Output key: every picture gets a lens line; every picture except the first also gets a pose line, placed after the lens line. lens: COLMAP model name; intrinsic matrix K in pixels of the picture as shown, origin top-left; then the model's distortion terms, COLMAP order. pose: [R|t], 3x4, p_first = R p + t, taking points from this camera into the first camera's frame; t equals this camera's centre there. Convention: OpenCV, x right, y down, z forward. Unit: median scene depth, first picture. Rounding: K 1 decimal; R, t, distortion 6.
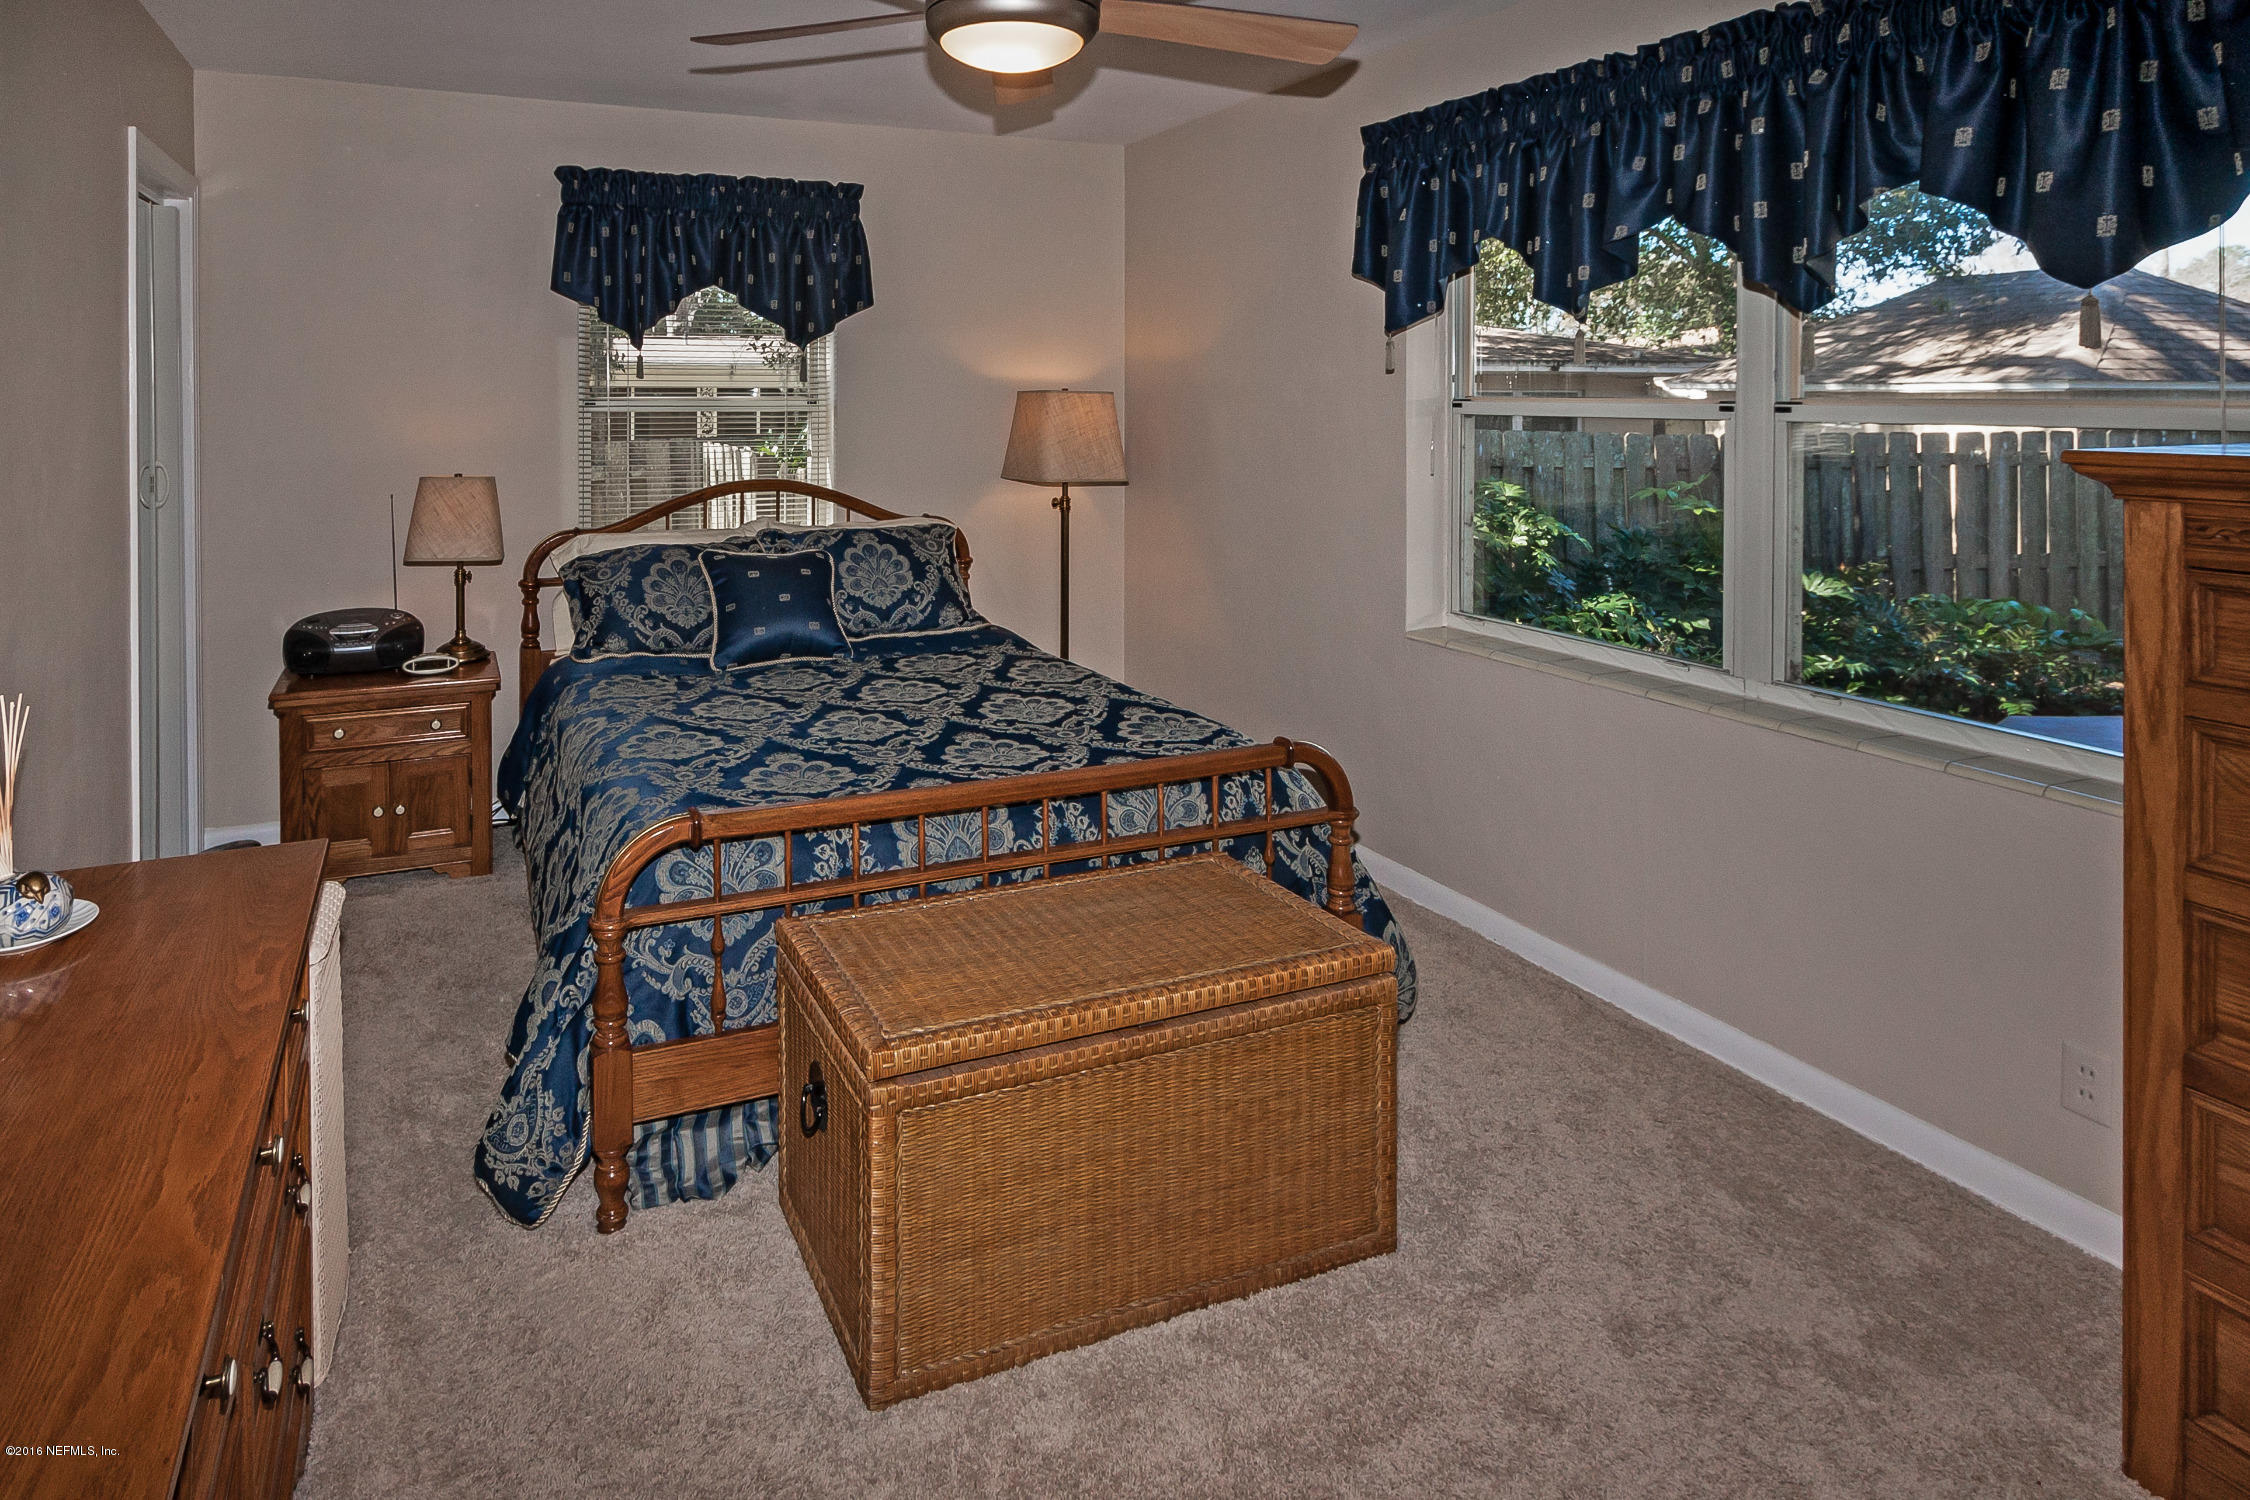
lens RADIAL K [[1337.0, 0, 1125.0], [0, 1337.0, 750.0], [0, 0, 1]] dist [-0.005351, -0.001116]
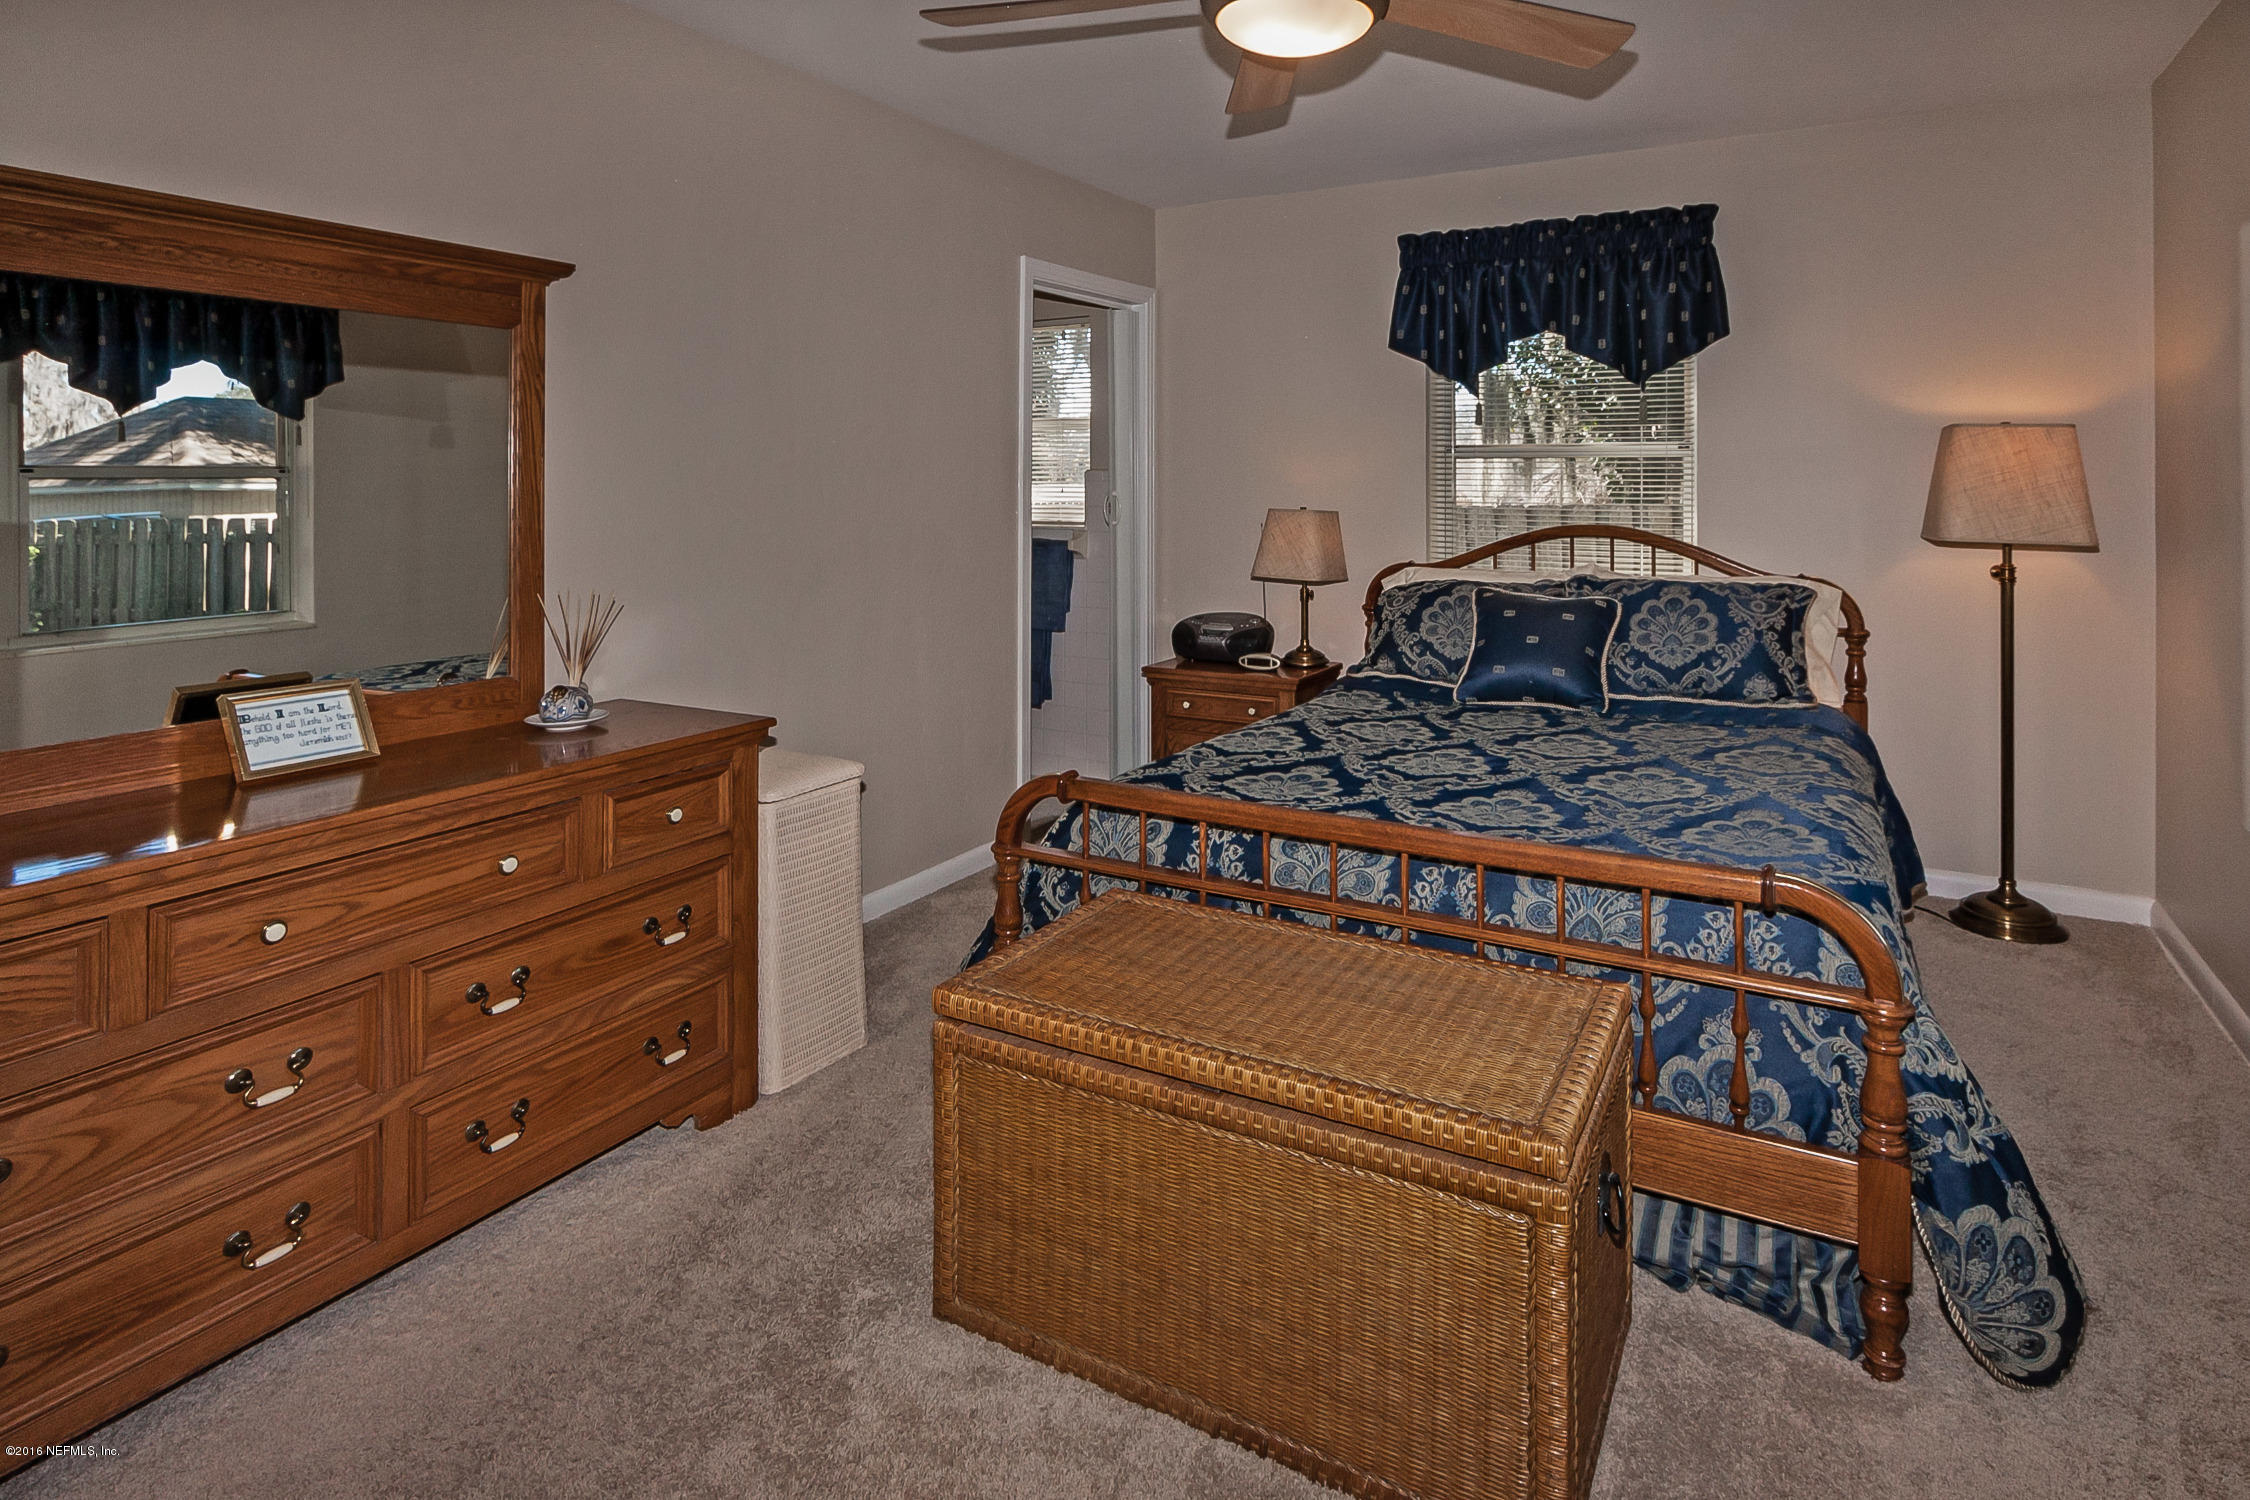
lens RADIAL K [[1245.4, 0, 1125.0], [0, 1245.4, 750.0], [0, 0, 1]] dist [-0.000445, -0.000917]
pose [[0.565155, 0.172267, -0.806798, 0.330379], [-0.208092, 0.976101, 0.062650, -0.029852], [0.798309, 0.132482, 0.587496, 0.232835]]
